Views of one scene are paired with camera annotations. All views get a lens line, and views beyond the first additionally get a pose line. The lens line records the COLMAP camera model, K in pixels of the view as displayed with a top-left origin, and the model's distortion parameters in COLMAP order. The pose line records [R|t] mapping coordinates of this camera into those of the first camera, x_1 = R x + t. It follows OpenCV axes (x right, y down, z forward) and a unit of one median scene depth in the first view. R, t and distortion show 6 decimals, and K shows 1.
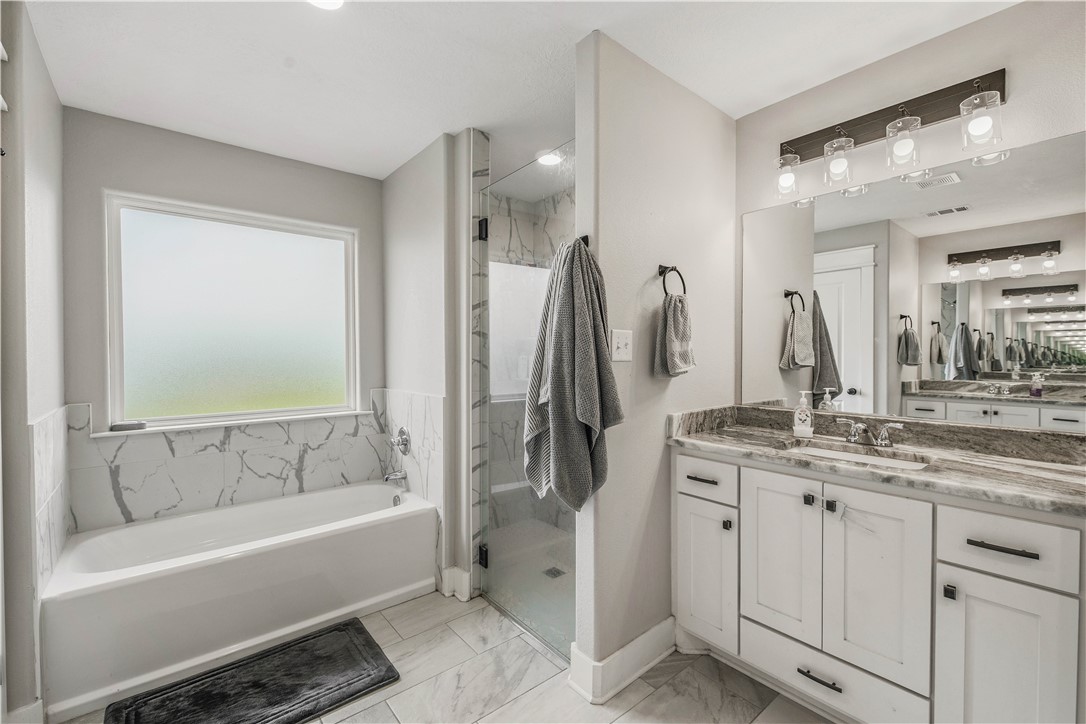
lens RADIAL K [[467.8, 0, 546.5], [0, 467.8, 361.9], [0, 0, 1]] dist [0.003762, -0.002212]
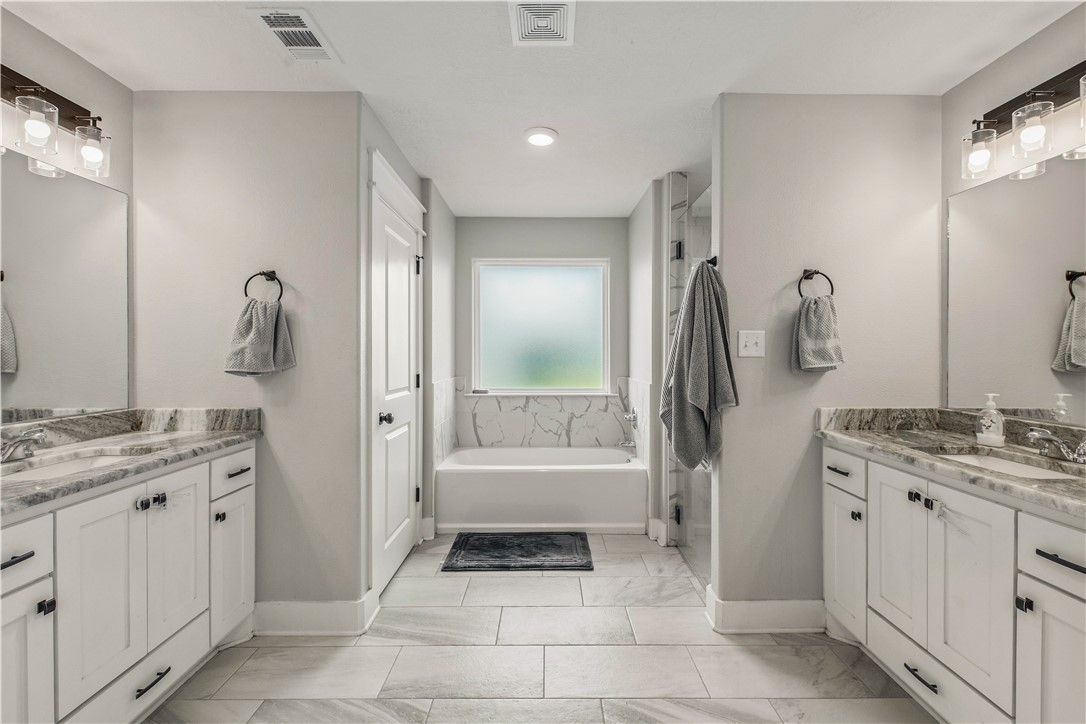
lens RADIAL K [[467.8, 0, 543.9], [0, 467.8, 354.6], [0, 0, 1]] dist [0.003762, -0.002212]
pose [[0.770870, 0.009834, -0.636917, 0.470080], [-0.016368, 0.999856, -0.004373, 0.005958], [0.636782, 0.013797, 0.770920, -0.230176]]
